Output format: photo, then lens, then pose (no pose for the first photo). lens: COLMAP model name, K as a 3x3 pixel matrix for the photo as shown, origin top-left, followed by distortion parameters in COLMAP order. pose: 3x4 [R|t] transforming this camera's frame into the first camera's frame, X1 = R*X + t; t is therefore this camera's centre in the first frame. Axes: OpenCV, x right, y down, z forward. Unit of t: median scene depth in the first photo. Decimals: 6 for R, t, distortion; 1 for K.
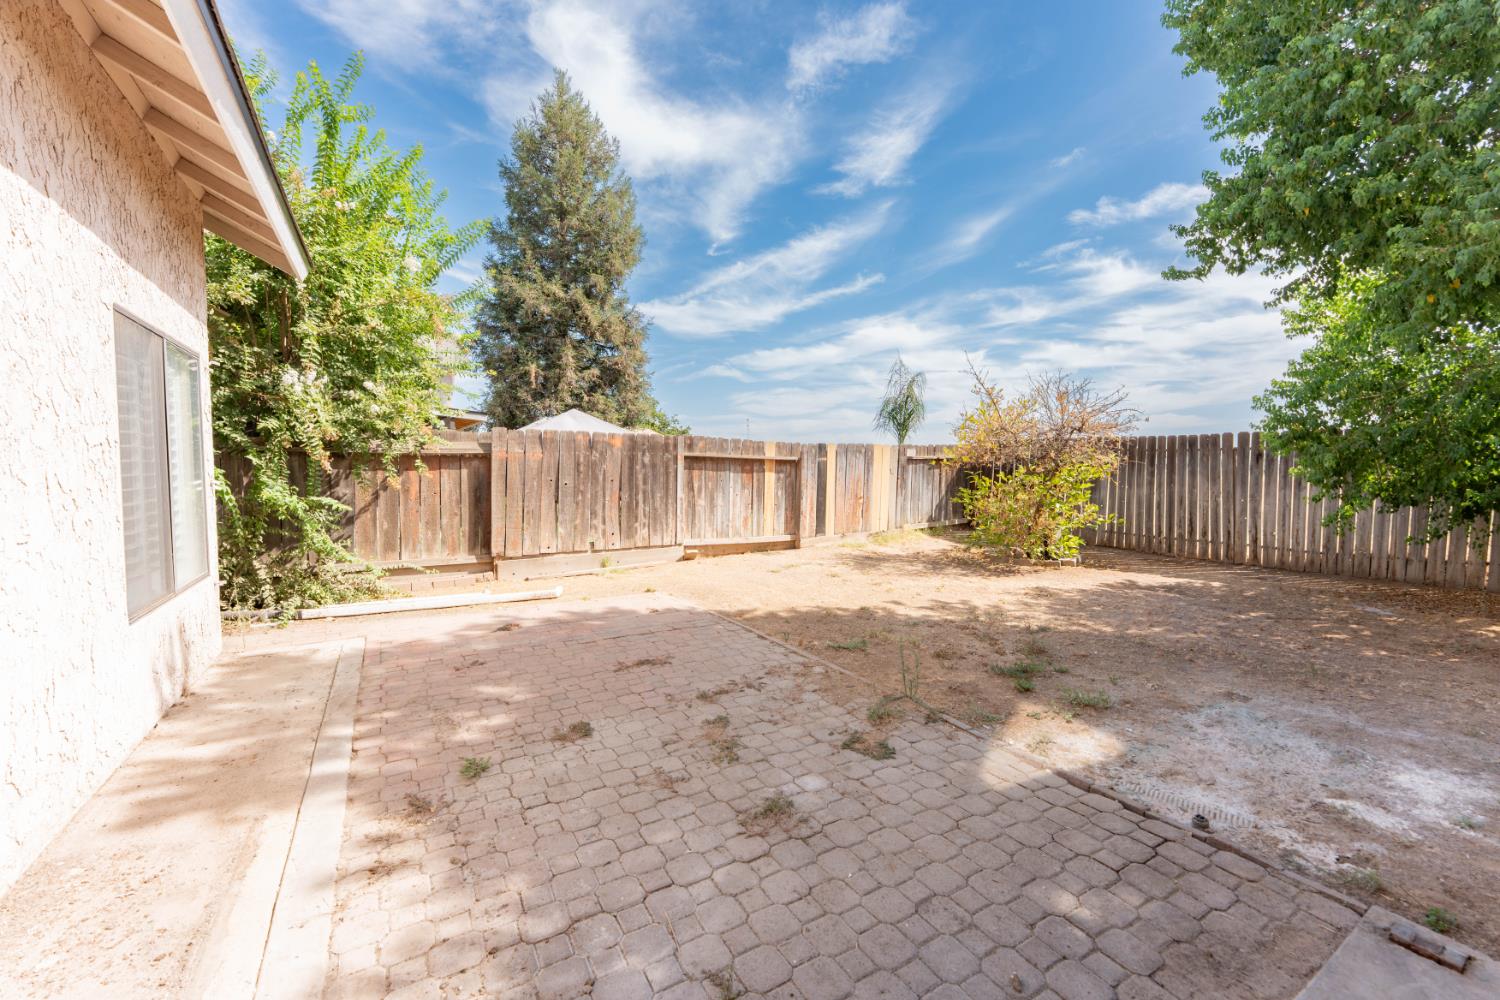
lens RADIAL K [[594.6, 0, 747.7], [0, 594.6, 498.9], [0, 0, 1]] dist [0.002668, 0.000246]
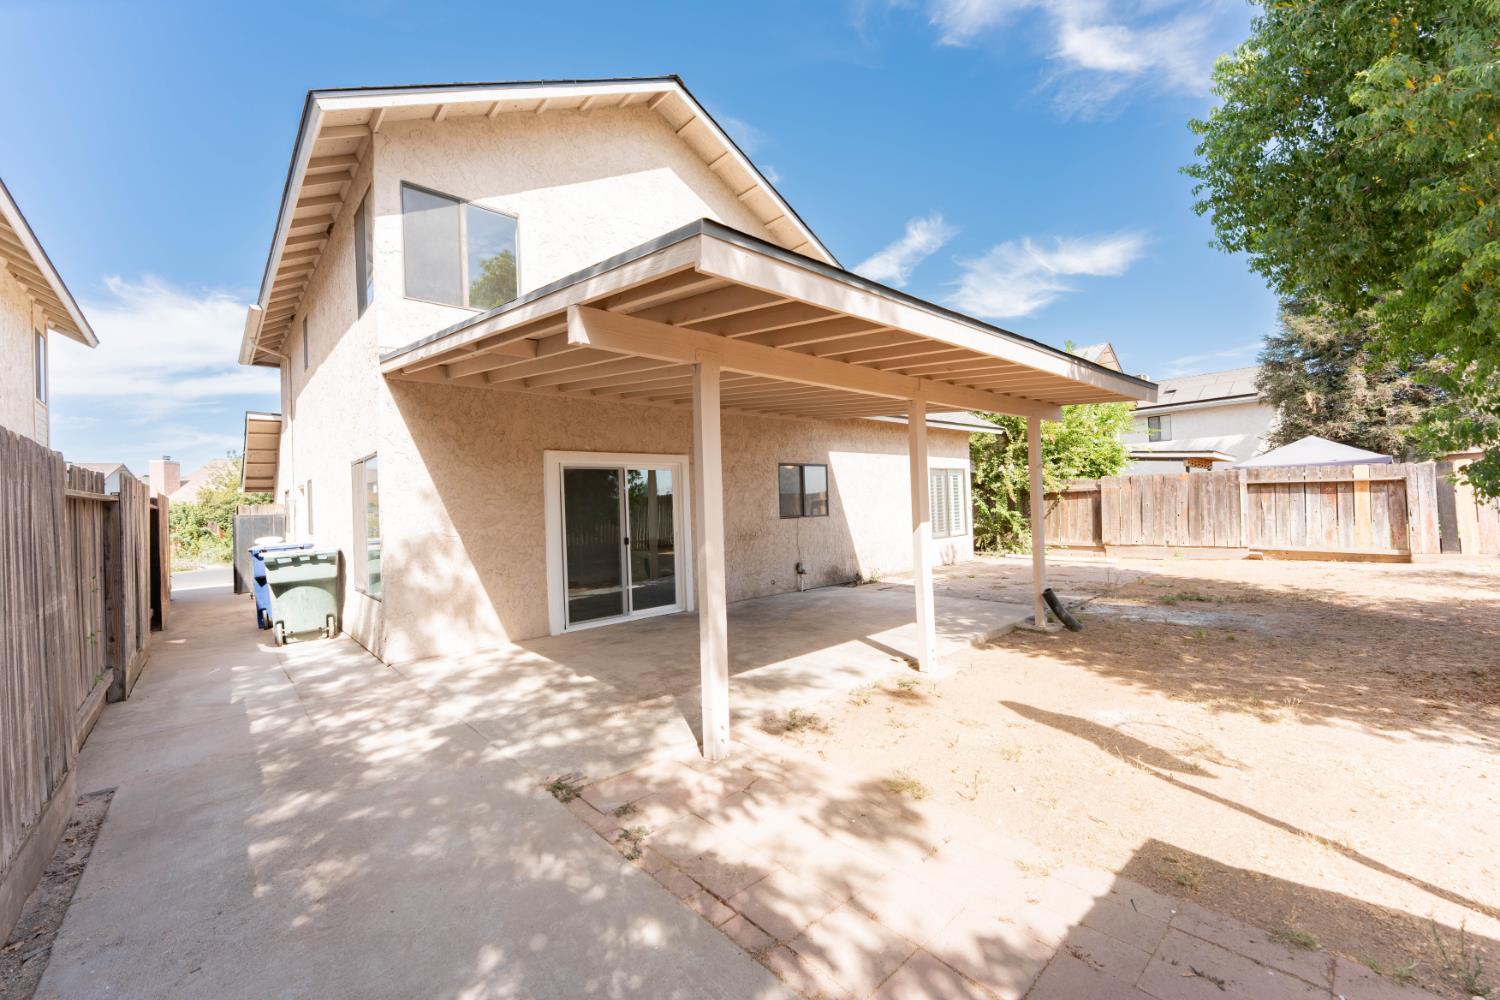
lens RADIAL K [[594.6, 0, 747.7], [0, 594.6, 498.9], [0, 0, 1]] dist [0.002668, 0.000246]
pose [[0.191433, -0.022306, -0.981252, 1.081297], [-0.014125, 0.999576, -0.025478, 0.016002], [0.981404, 0.018737, 0.191036, -0.428370]]
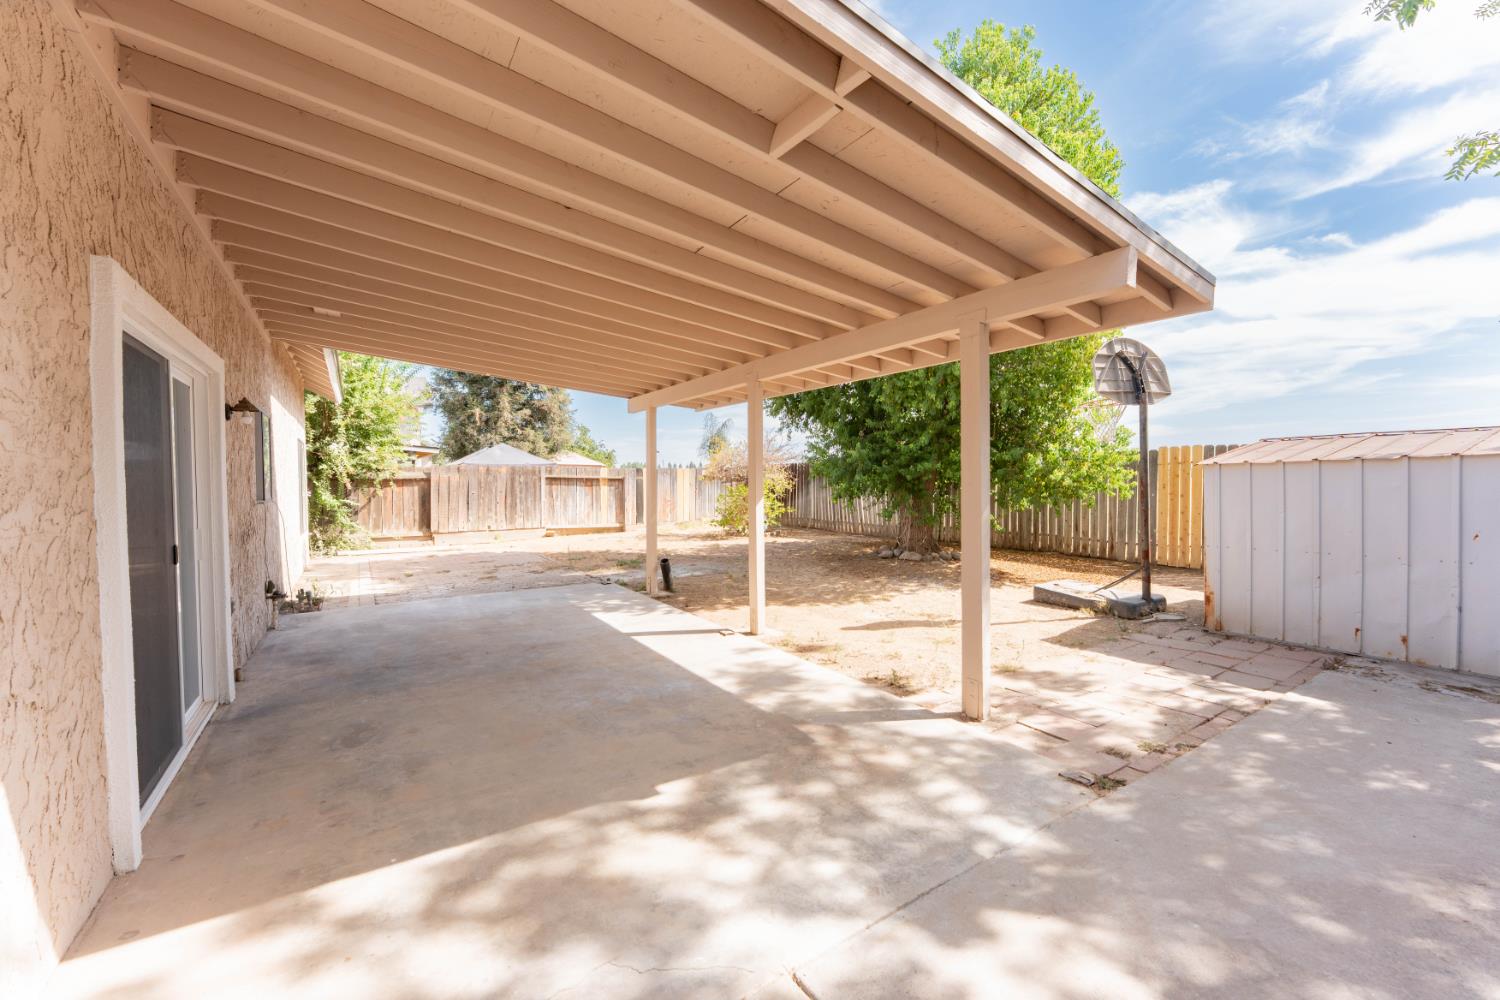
lens RADIAL K [[594.6, 0, 747.7], [0, 594.6, 498.9], [0, 0, 1]] dist [0.002668, 0.000246]
pose [[0.999315, -0.012299, 0.034912, 0.447682], [0.013083, 0.999665, -0.022327, 0.040564], [-0.034626, 0.022769, 0.999141, -0.812870]]
